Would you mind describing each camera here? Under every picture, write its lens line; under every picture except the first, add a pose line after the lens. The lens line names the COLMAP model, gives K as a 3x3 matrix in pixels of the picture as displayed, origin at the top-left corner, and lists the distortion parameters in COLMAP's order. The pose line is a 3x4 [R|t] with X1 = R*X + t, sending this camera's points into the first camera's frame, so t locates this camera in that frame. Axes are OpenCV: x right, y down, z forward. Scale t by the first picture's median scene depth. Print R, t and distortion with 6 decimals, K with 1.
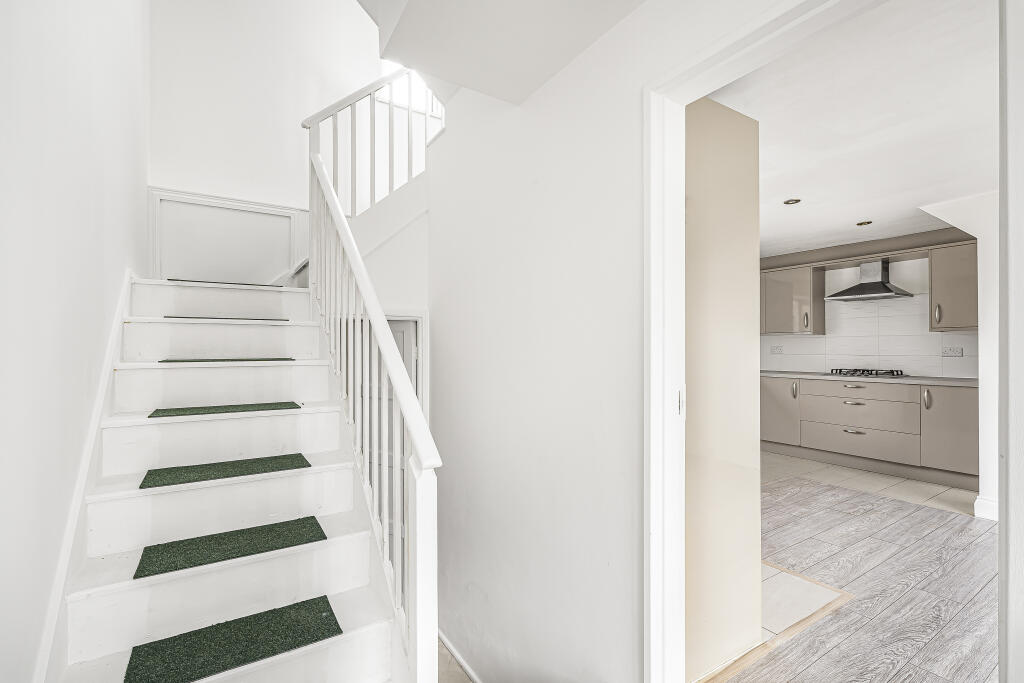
lens RADIAL K [[475.1, 0, 502.6], [0, 475.1, 344.3], [0, 0, 1]] dist [-0.000379, 0.000374]
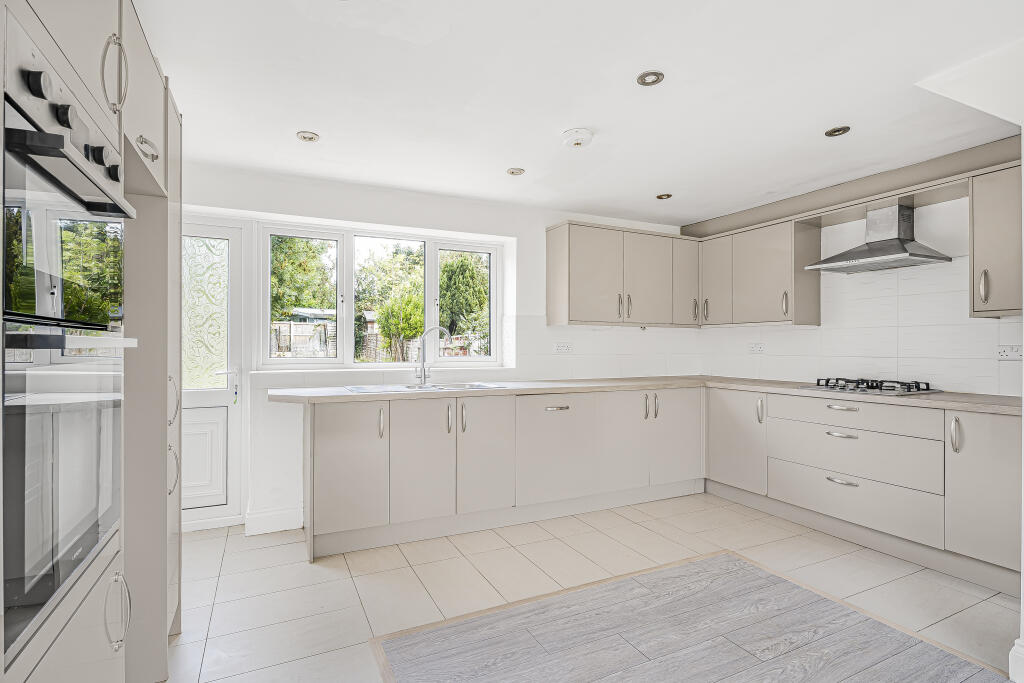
lens RADIAL K [[497.9, 0, 497.9], [0, 497.9, 343.9], [0, 0, 1]] dist [-0.027074, 0.005217]
pose [[0.989821, 0.001993, -0.142303, 0.383359], [-0.001353, 0.999989, 0.004591, 0.003386], [0.142310, -0.004351, 0.989813, 0.302577]]
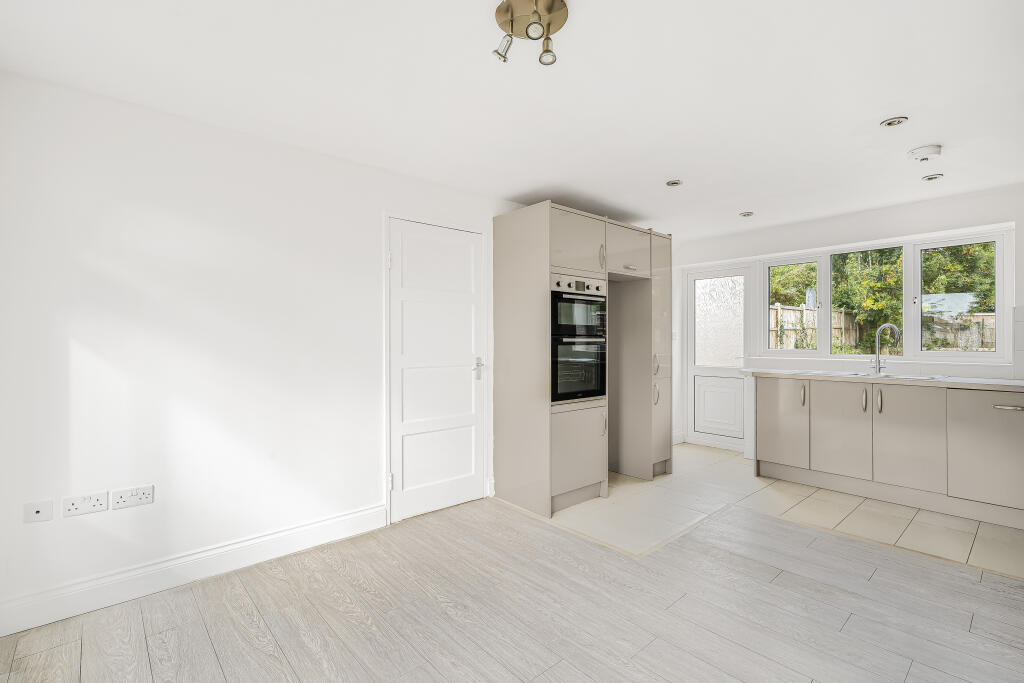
lens RADIAL K [[475.1, 0, 521.4], [0, 475.1, 332.6], [0, 0, 1]] dist [-0.000379, 0.000374]
pose [[0.136347, -0.017915, -0.990499, 0.907817], [0.009206, 0.999816, -0.016817, 0.004121], [0.990618, -0.006826, 0.136487, 0.286751]]
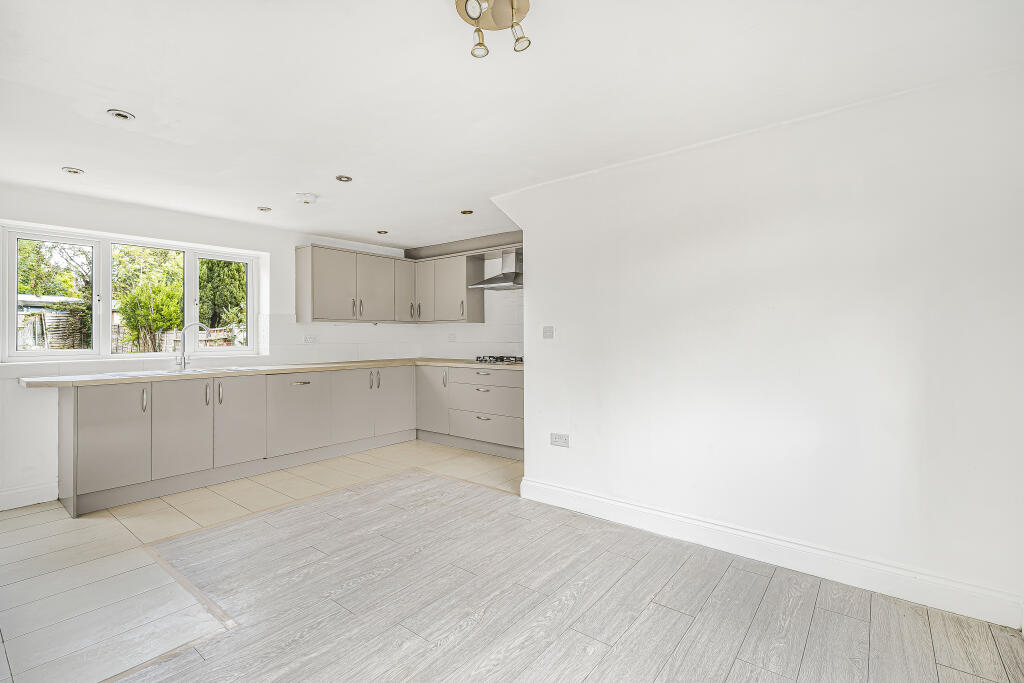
lens RADIAL K [[475.1, 0, 500.0], [0, 475.1, 330.9], [0, 0, 1]] dist [-0.000379, 0.000374]
pose [[0.954314, -0.002397, 0.298796, 0.462074], [0.003063, 0.999994, -0.001761, -0.000842], [-0.298789, 0.002596, 0.954316, 0.015971]]
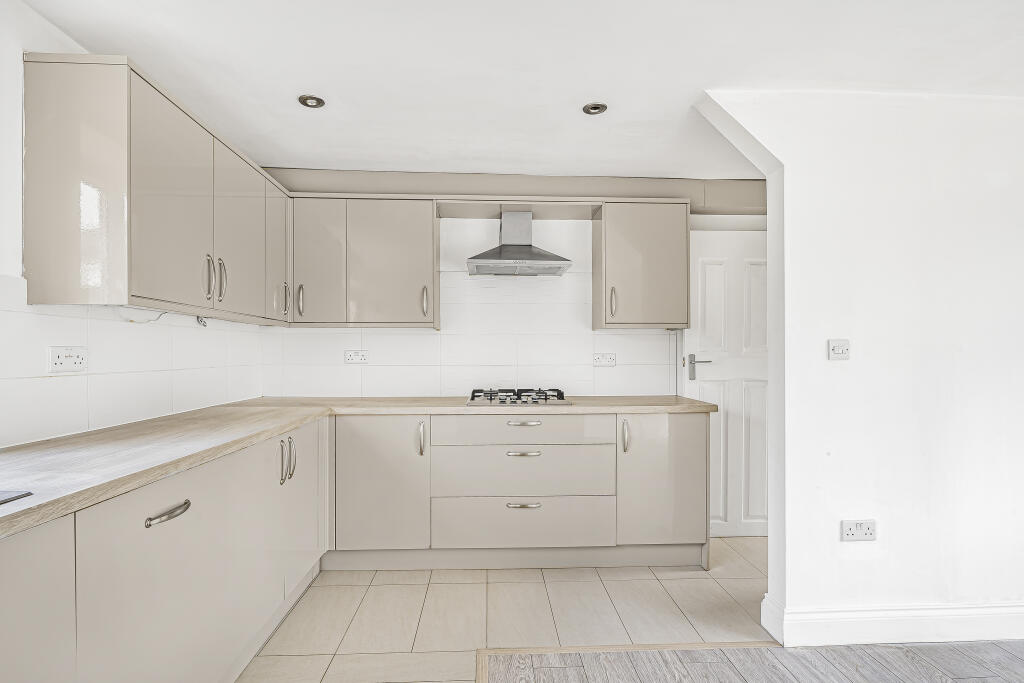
lens RADIAL K [[497.9, 0, 485.9], [0, 497.9, 351.3], [0, 0, 1]] dist [-0.027074, 0.005217]
pose [[0.502144, 0.002852, 0.864779, 0.216387], [-0.009963, 0.999947, 0.002487, 0.004050], [-0.864727, -0.009865, 0.502146, 0.737169]]
